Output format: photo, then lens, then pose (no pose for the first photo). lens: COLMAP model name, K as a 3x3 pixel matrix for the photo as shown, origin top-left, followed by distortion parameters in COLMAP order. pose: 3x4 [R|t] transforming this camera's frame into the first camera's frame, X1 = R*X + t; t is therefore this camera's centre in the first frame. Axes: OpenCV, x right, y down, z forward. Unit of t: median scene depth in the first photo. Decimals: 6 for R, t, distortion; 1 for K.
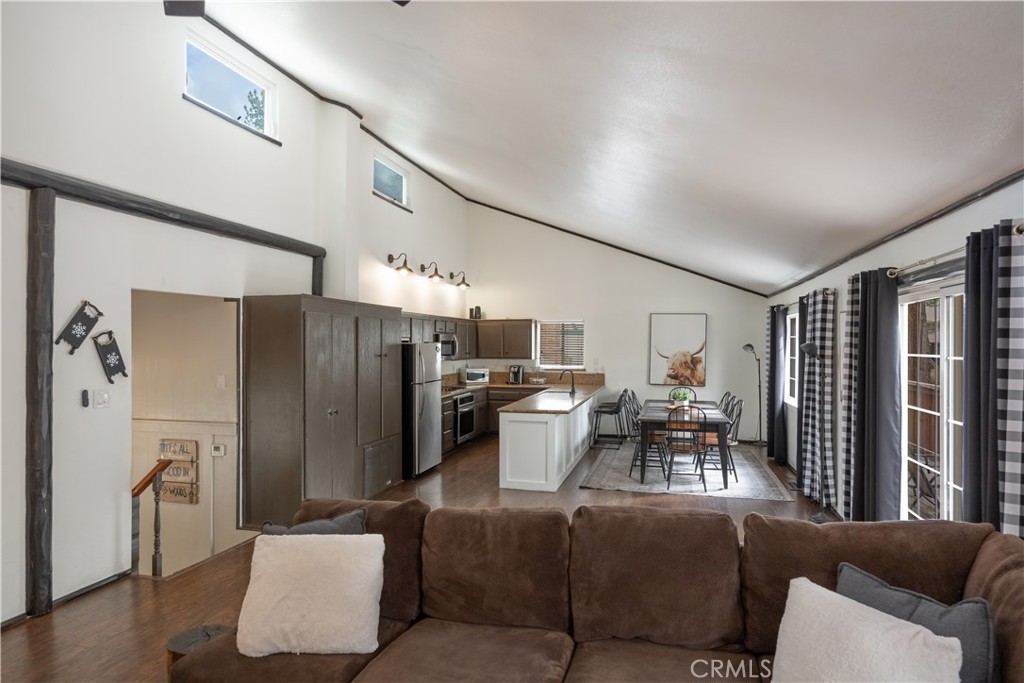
lens RADIAL K [[597.0, 0, 512.0], [0, 597.0, 341.5], [0, 0, 1]] dist [0.003244, 0.000419]
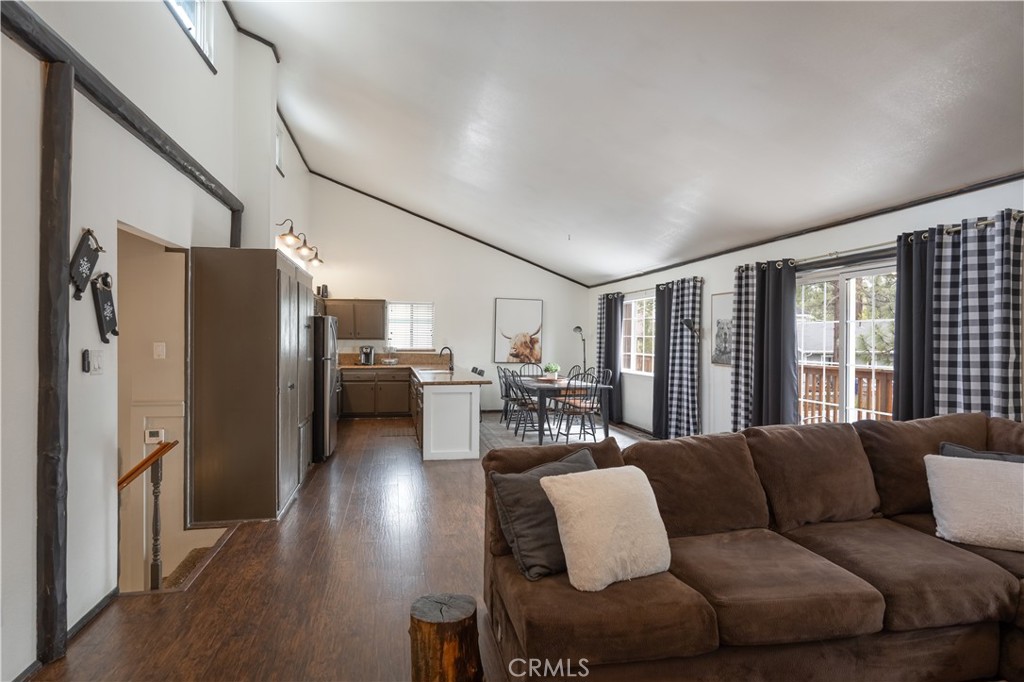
lens RADIAL K [[573.3, 0, 512.0], [0, 573.3, 341.0], [0, 0, 1]] dist [-0.007404, -0.001561]
pose [[0.887662, 0.001394, 0.460493, -0.396760], [-0.004839, 0.999968, 0.006301, 0.044106], [-0.460470, -0.007822, 0.887641, 0.091914]]
